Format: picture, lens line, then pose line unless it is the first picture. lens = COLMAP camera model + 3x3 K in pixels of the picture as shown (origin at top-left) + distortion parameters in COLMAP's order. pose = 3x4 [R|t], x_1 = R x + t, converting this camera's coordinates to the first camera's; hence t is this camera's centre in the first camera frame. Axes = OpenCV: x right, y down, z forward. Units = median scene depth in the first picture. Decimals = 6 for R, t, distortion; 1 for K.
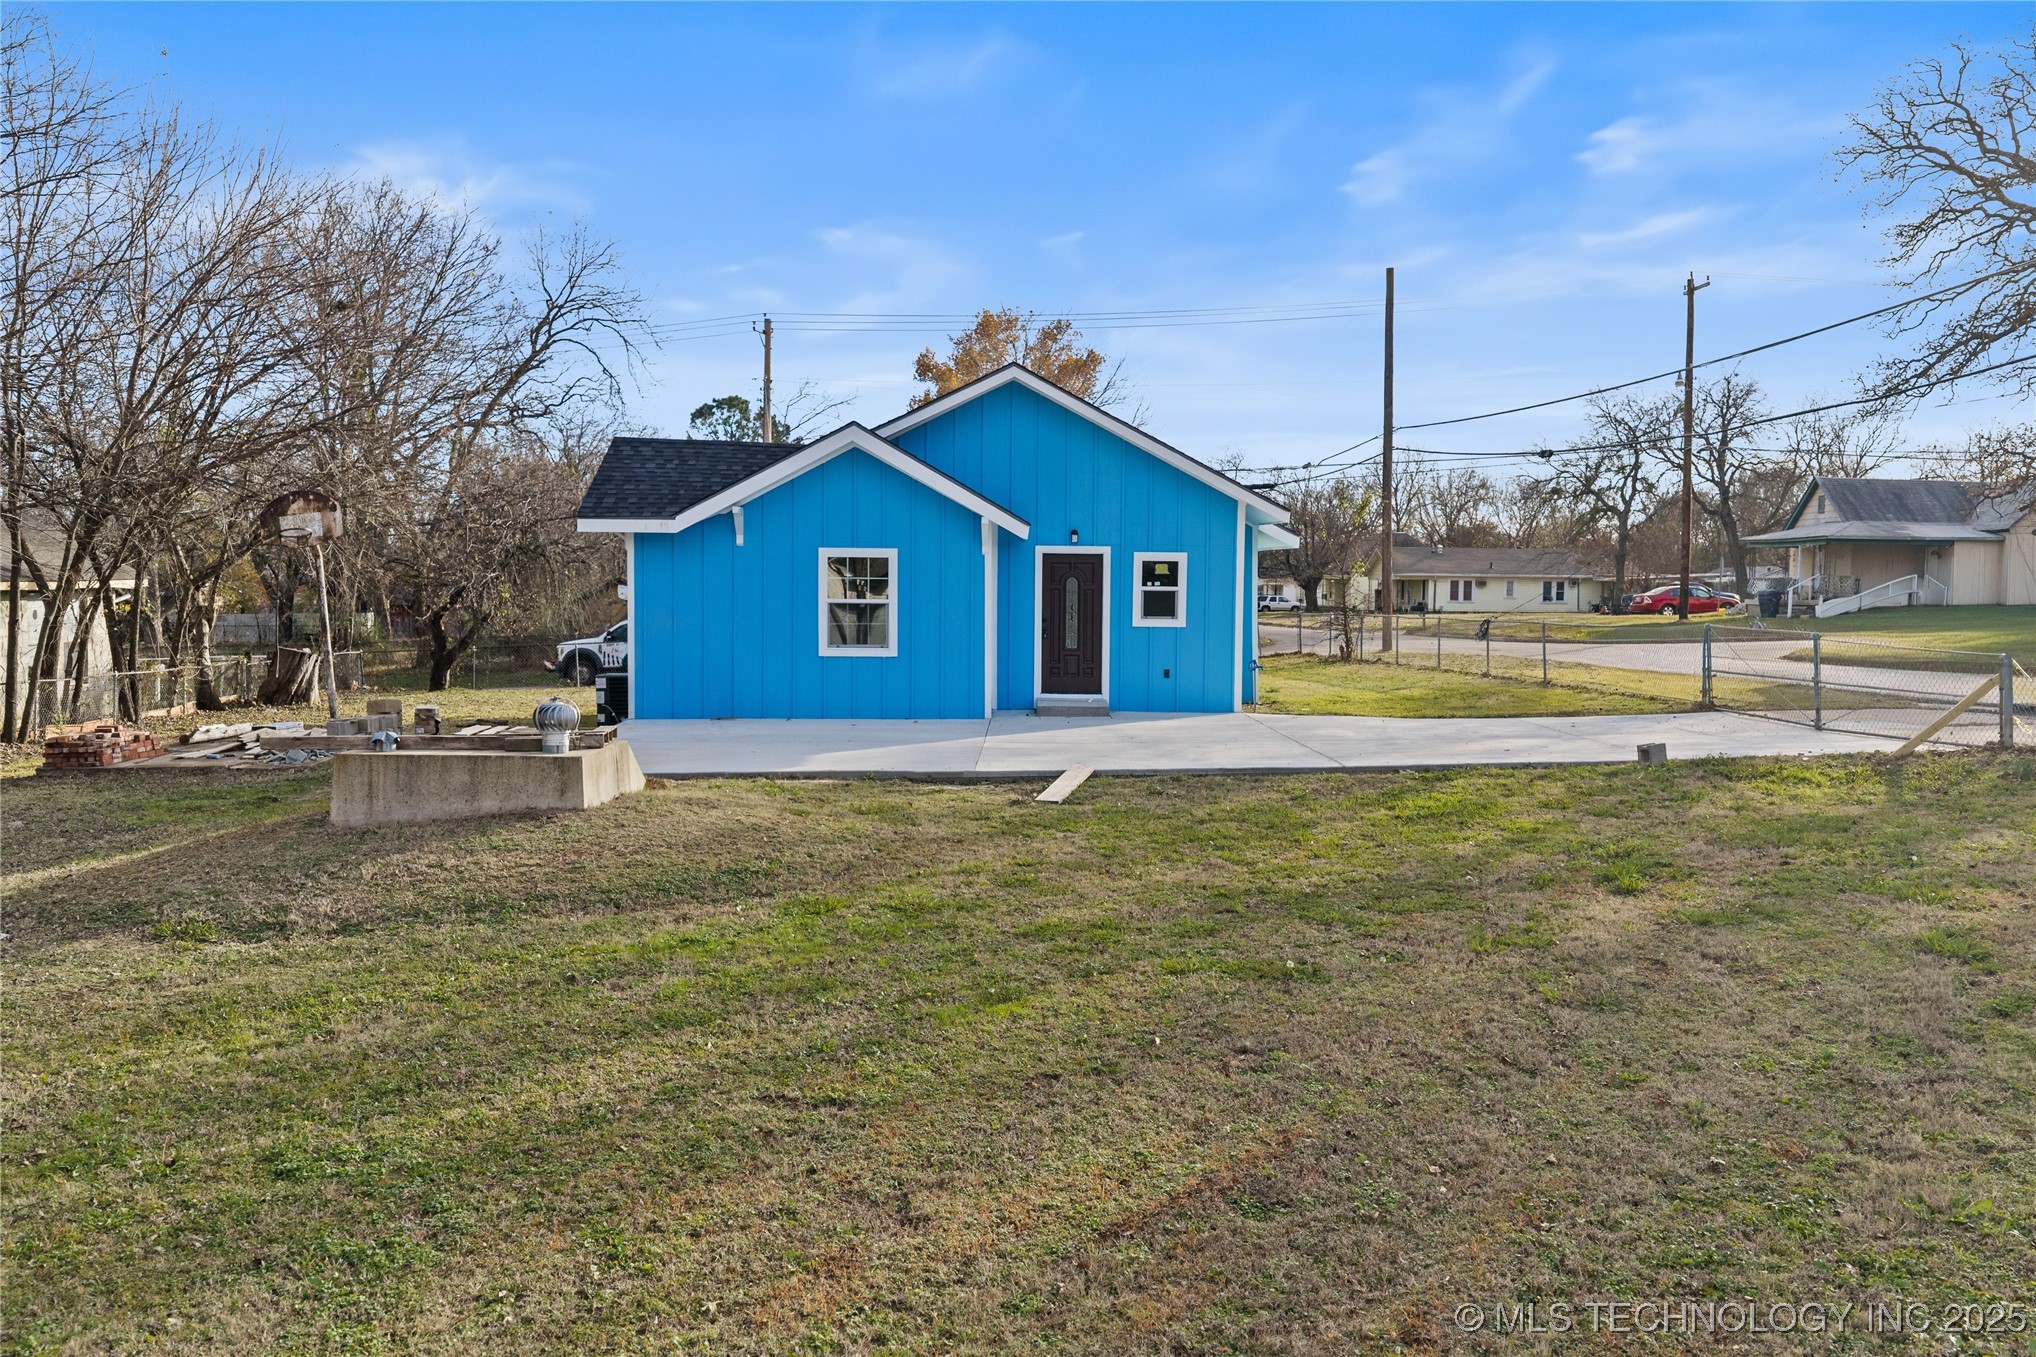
lens RADIAL K [[1698.3, 0, 1018.3], [0, 1698.3, 657.4], [0, 0, 1]] dist [0.018883, -0.006757]
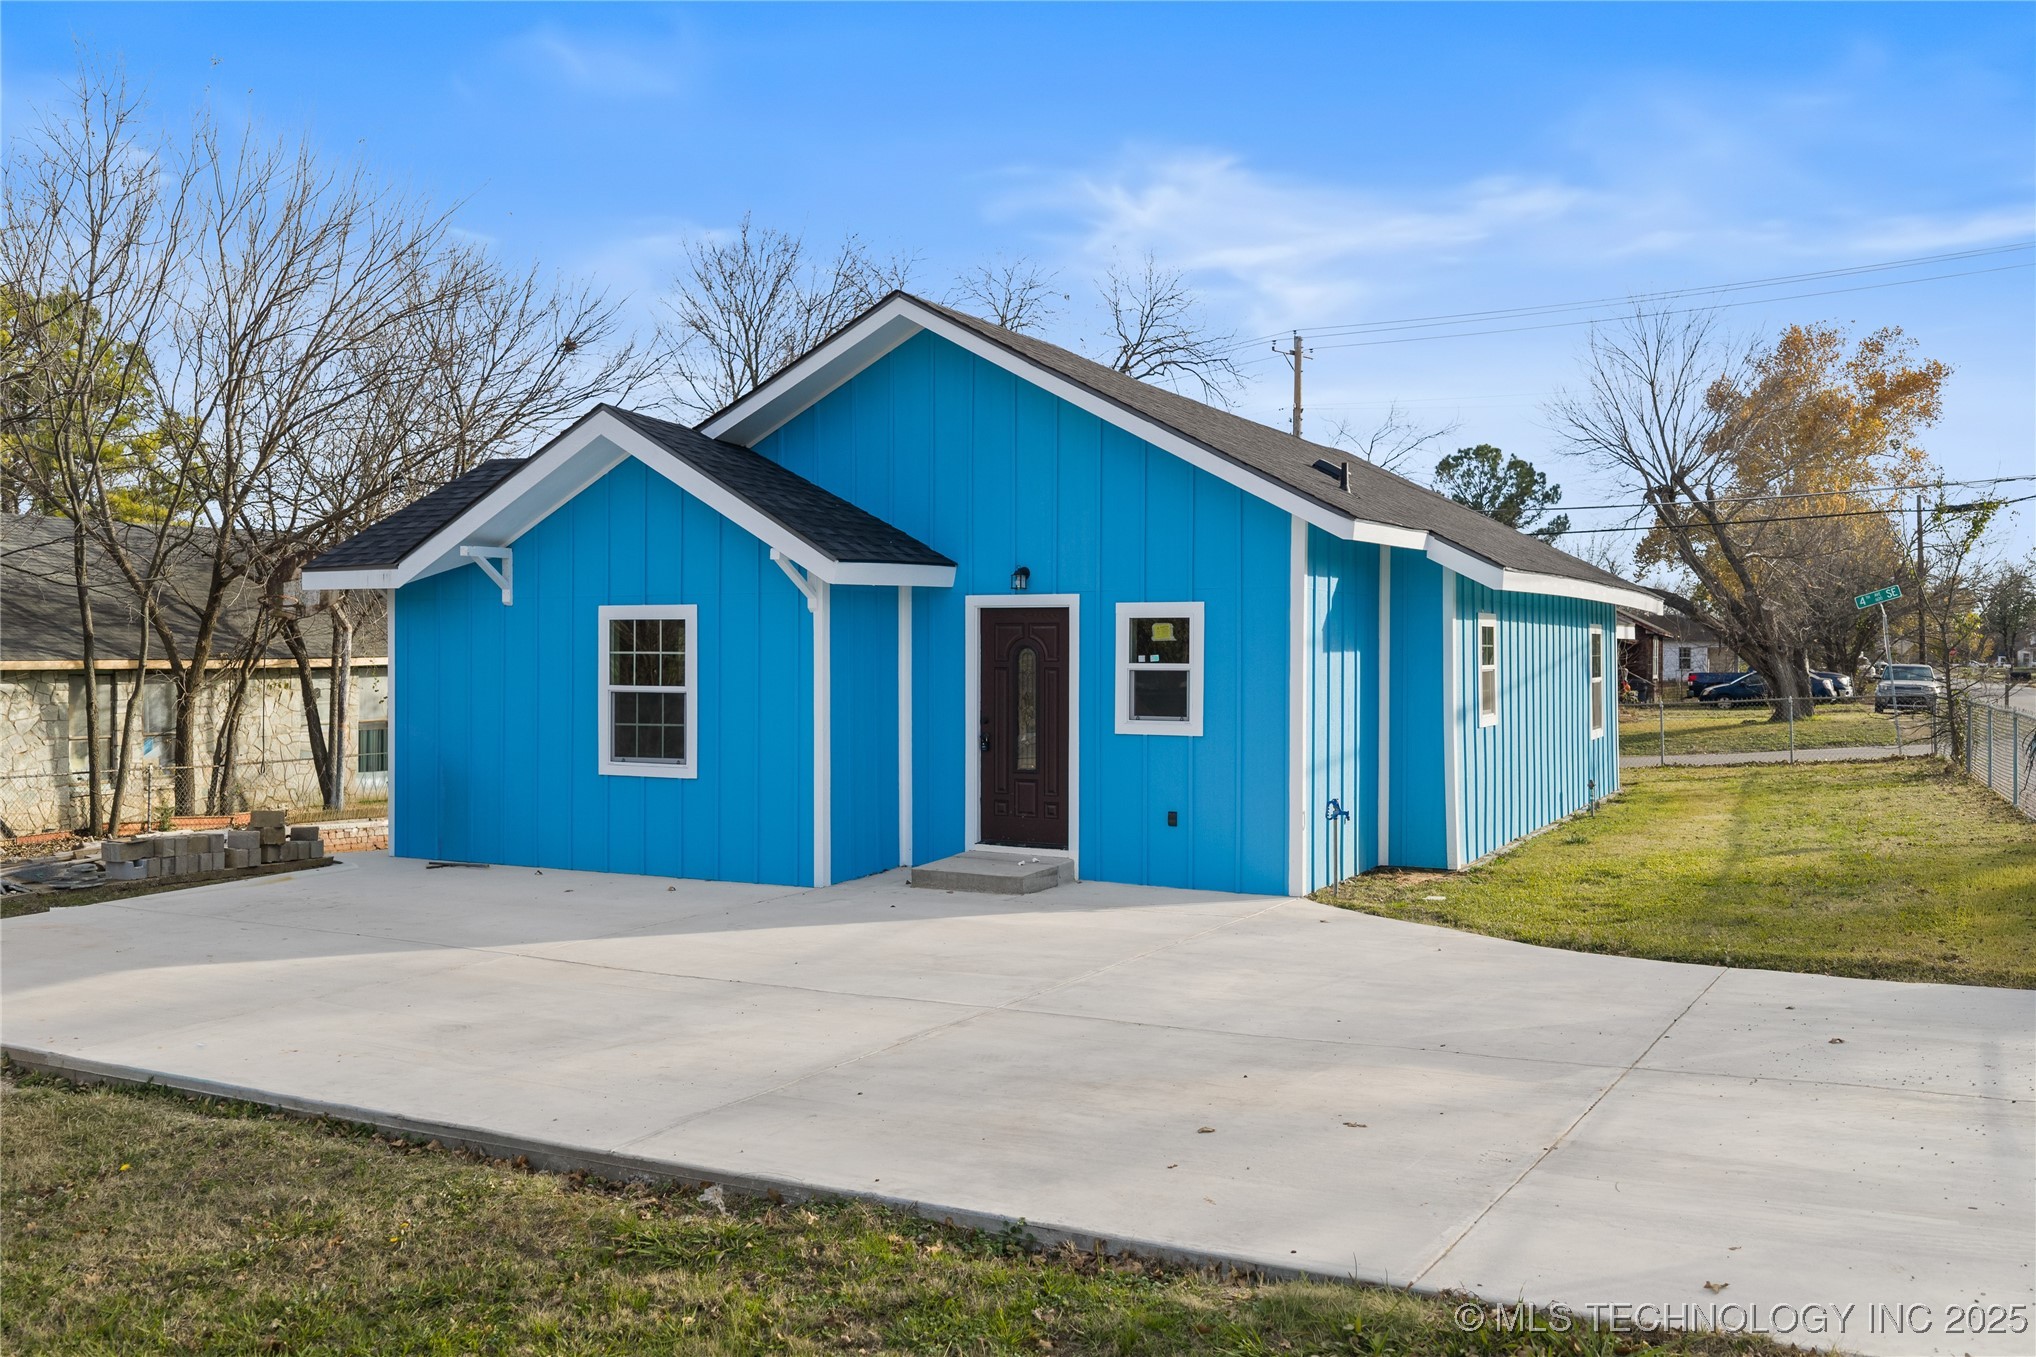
lens RADIAL K [[1698.3, 0, 1018.3], [0, 1698.3, 657.4], [0, 0, 1]] dist [0.018883, -0.006757]
pose [[0.876473, -0.004854, -0.481427, 0.312757], [-0.014093, 0.999262, -0.035733, -0.022929], [0.481245, 0.038104, 0.875758, 0.486017]]
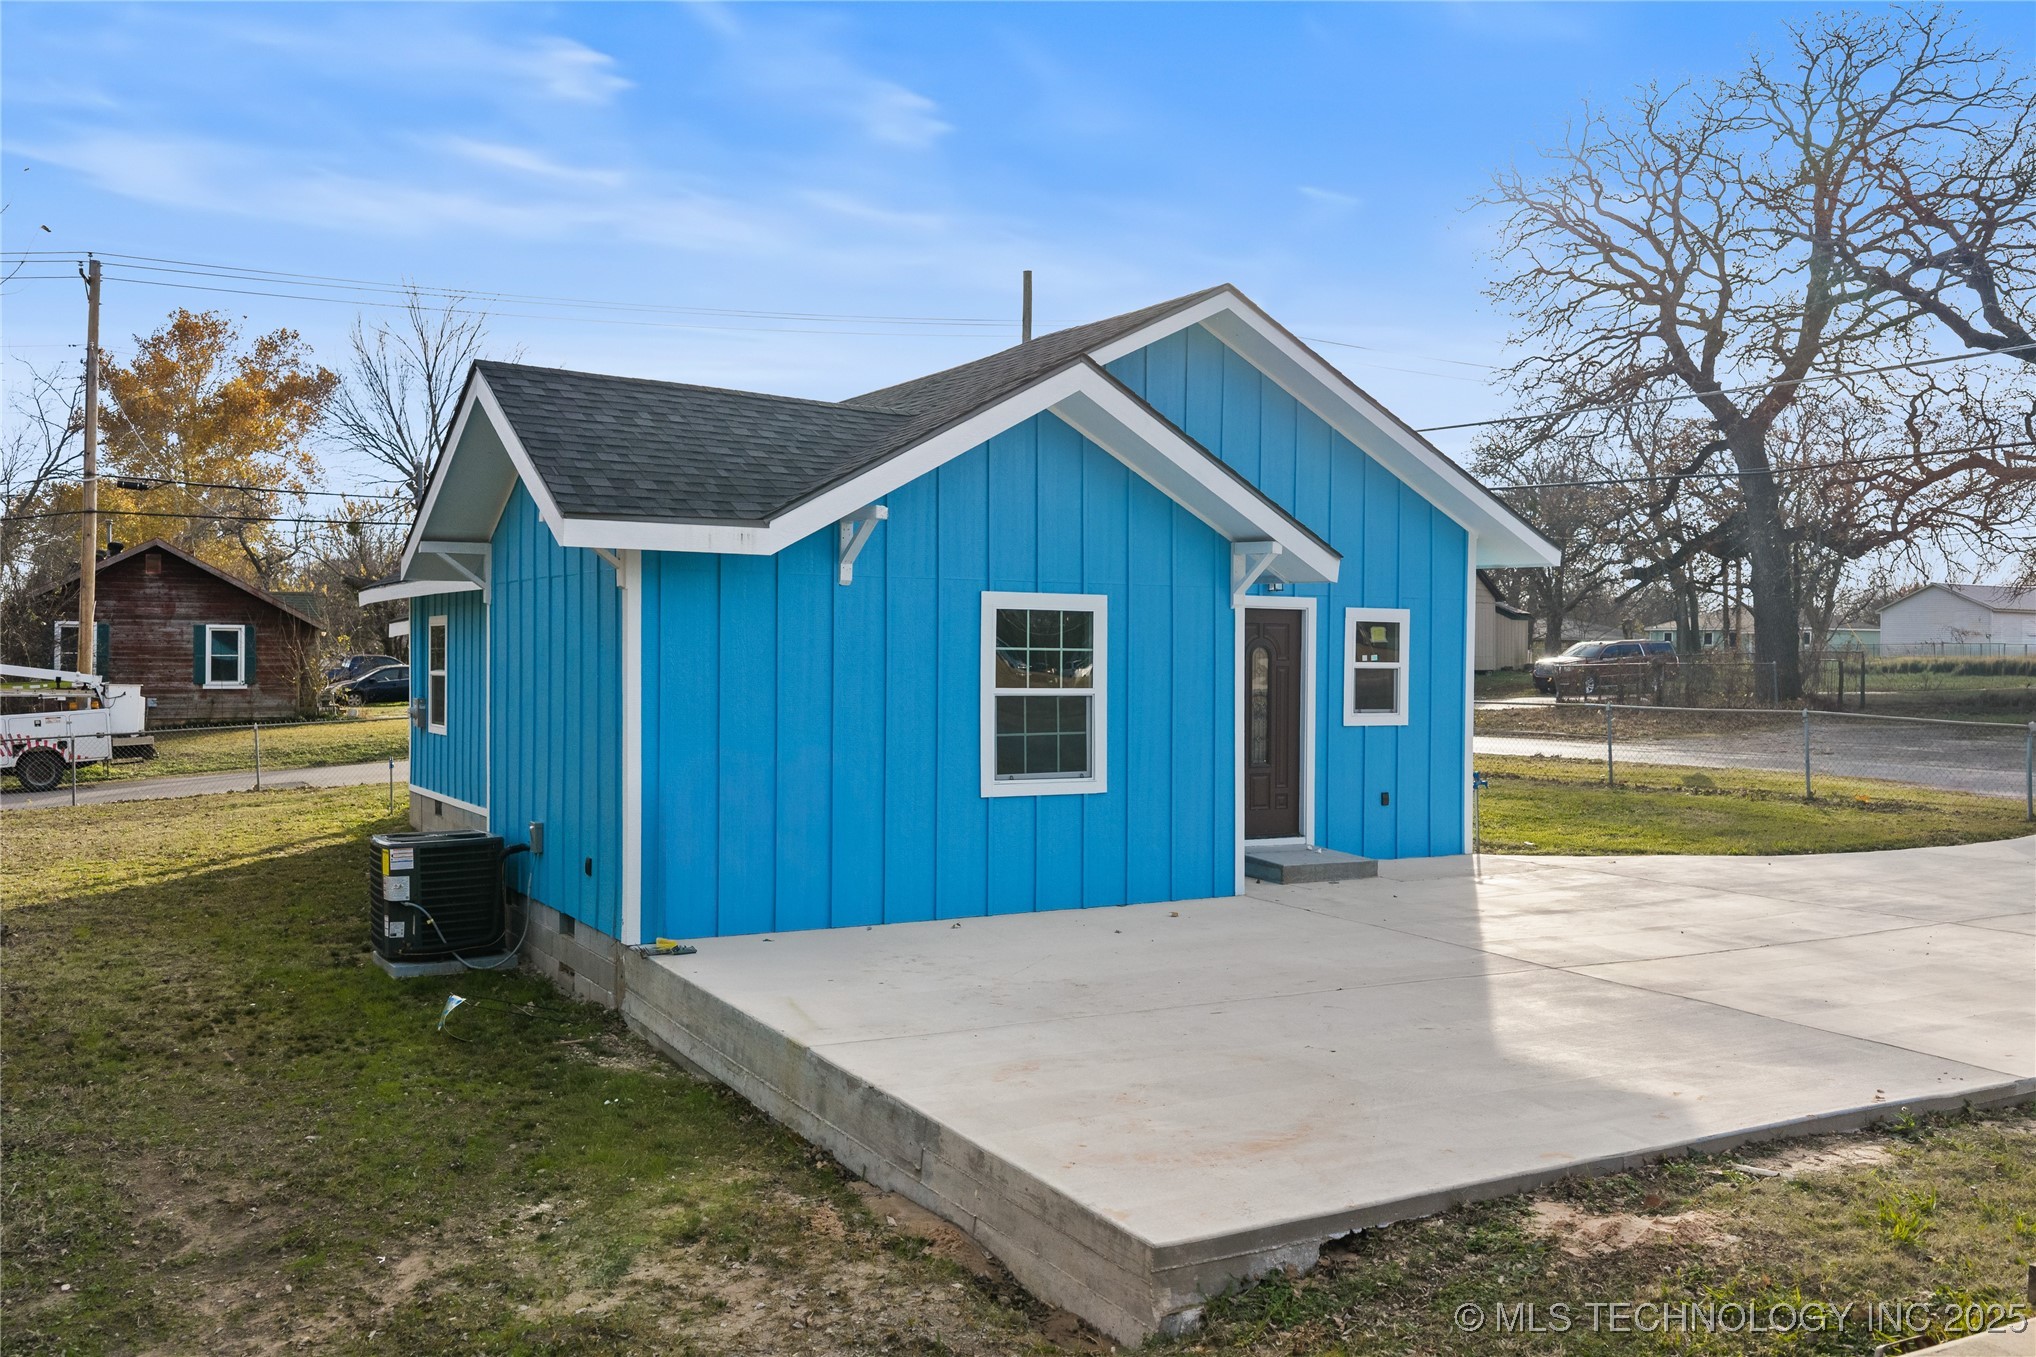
lens RADIAL K [[1698.3, 0, 1018.3], [0, 1698.3, 657.4], [0, 0, 1]] dist [0.018883, -0.006757]
pose [[0.879864, 0.000333, 0.475226, -0.336970], [0.015718, 0.999432, -0.029803, -0.026643], [-0.474966, 0.033693, 0.879359, 0.504497]]
